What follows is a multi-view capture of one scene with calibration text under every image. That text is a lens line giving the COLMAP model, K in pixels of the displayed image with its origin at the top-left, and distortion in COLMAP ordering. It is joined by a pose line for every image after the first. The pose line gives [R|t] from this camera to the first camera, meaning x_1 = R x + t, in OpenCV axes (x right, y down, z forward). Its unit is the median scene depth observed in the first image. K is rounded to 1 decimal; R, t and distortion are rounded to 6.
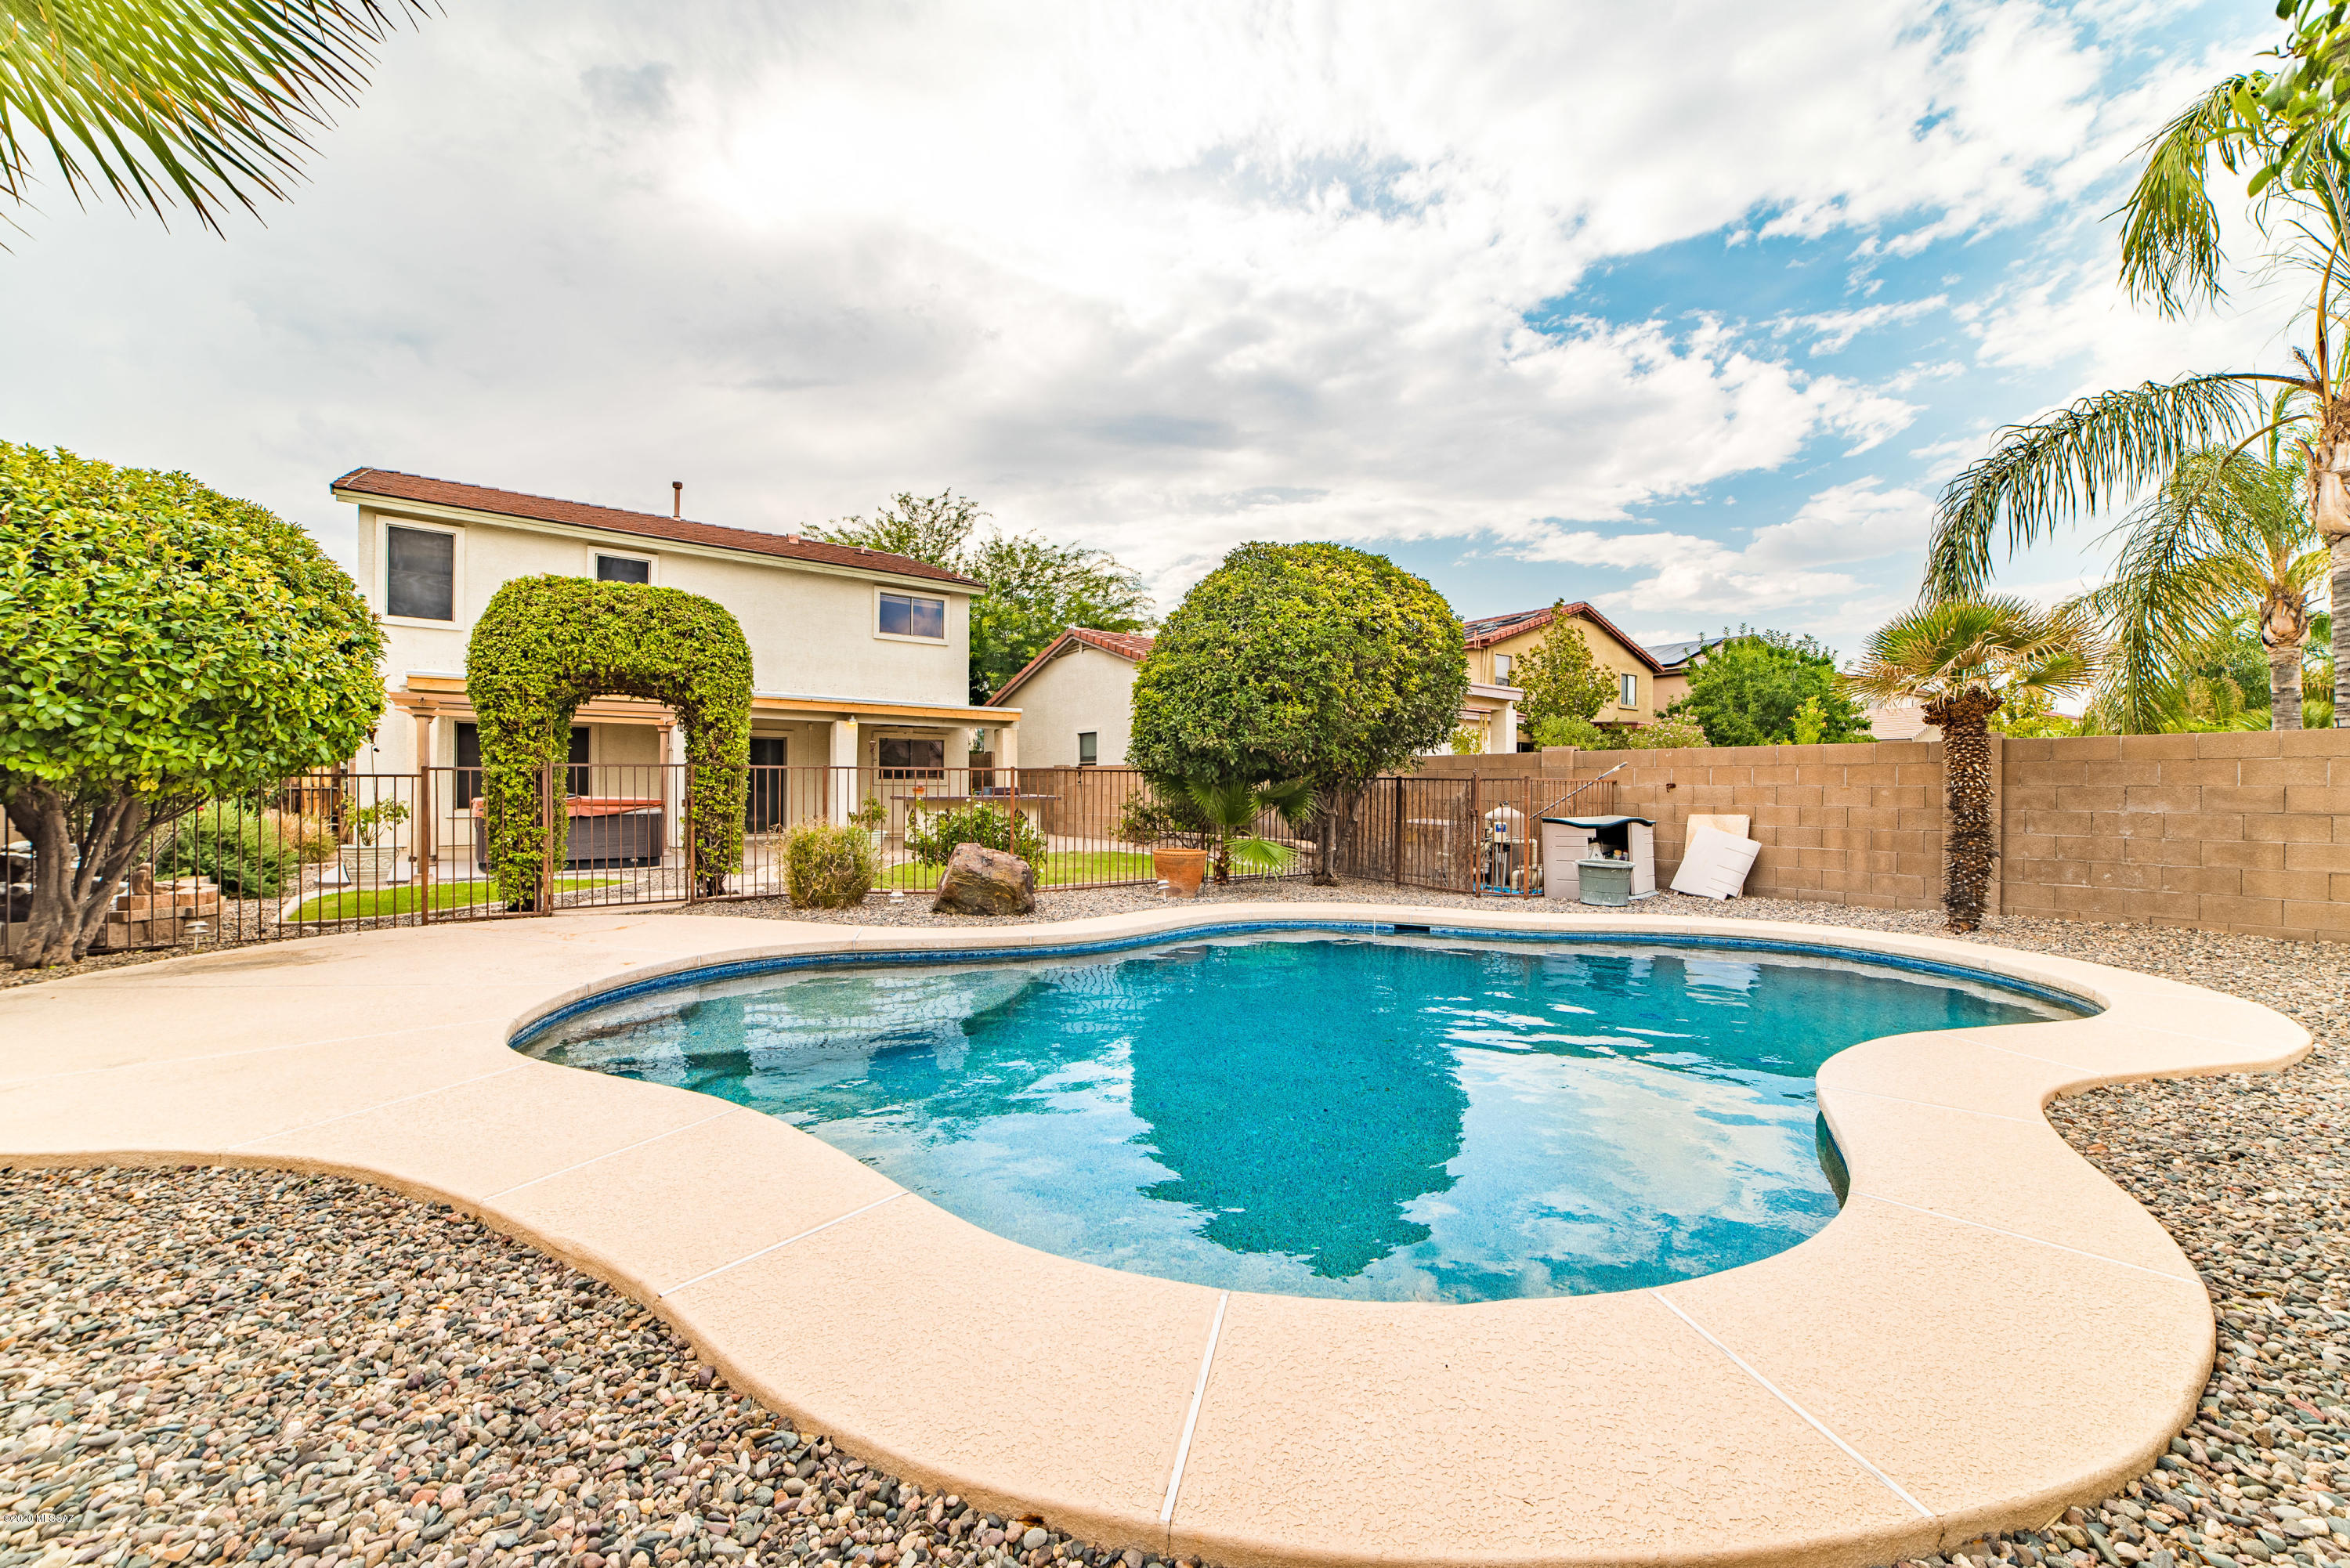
lens RADIAL K [[891.8, 0, 1174.4], [0, 891.8, 791.5], [0, 0, 1]] dist [-0.024456, 0.008777]
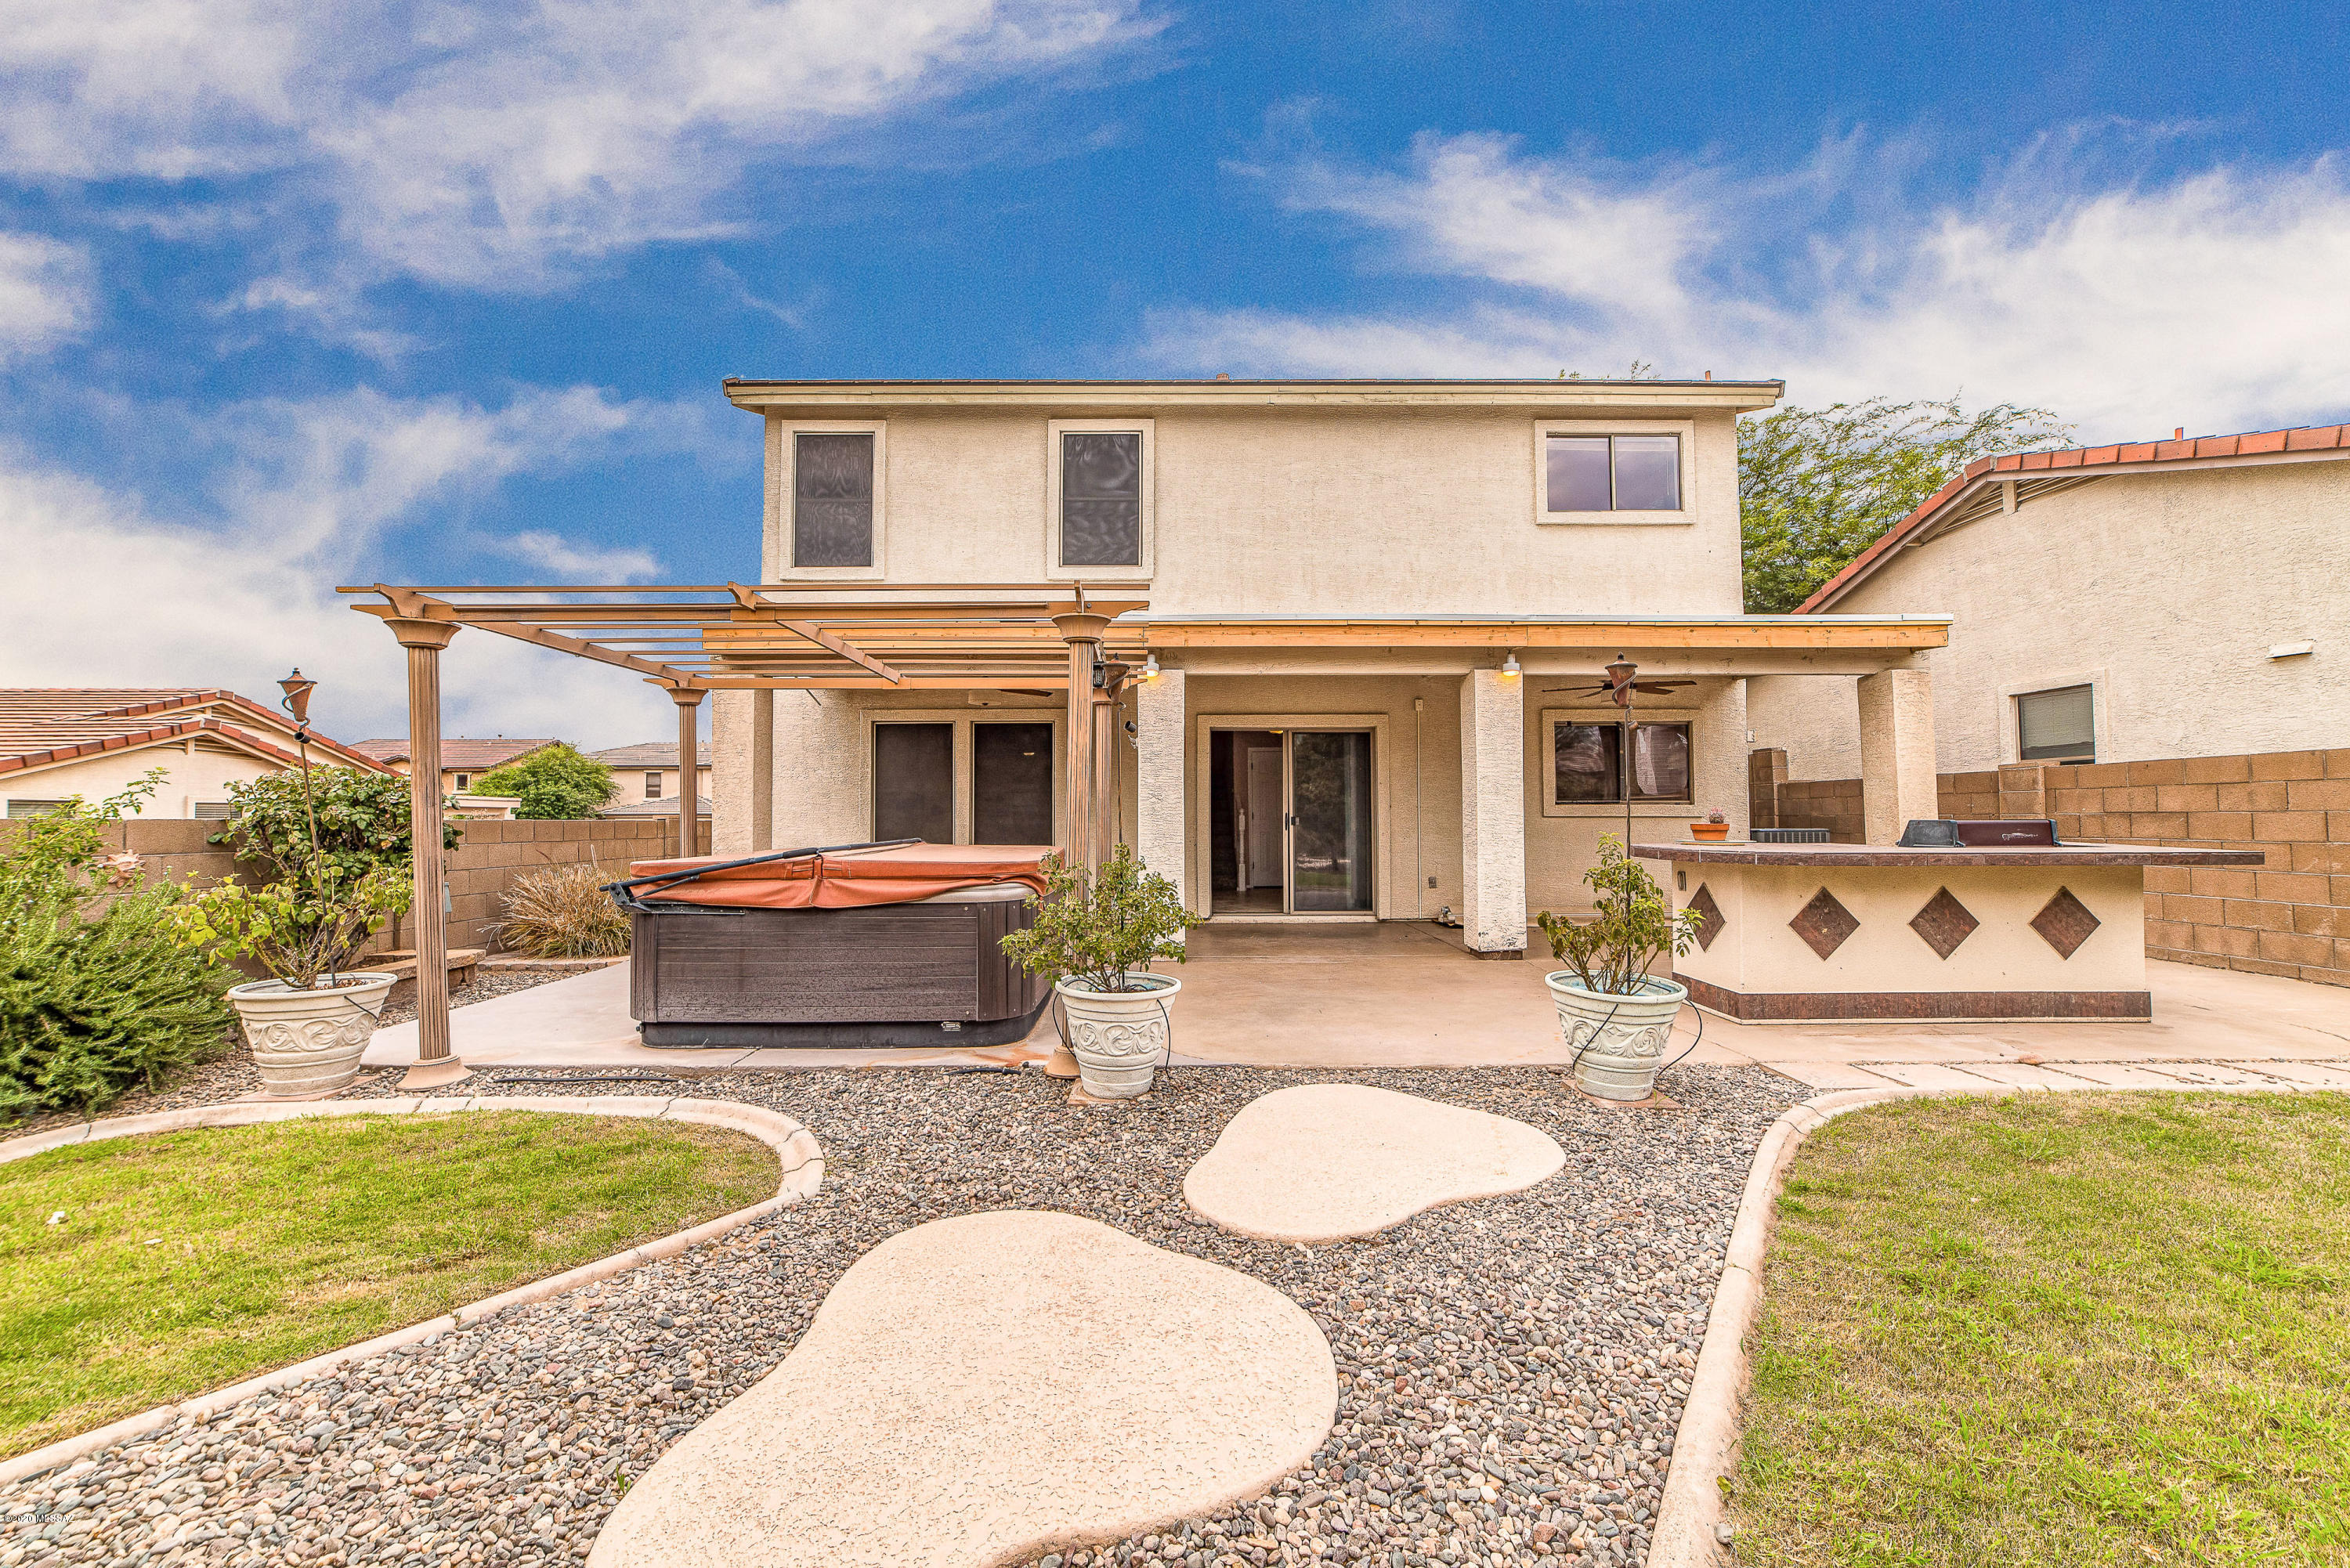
lens RADIAL K [[891.8, 0, 1174.4], [0, 891.8, 791.5], [0, 0, 1]] dist [-0.024456, 0.008777]
pose [[0.788088, -0.027614, -0.614943, -0.219206], [0.003139, 0.999161, -0.040845, -0.003219], [0.615555, 0.030259, 0.787513, 0.542294]]
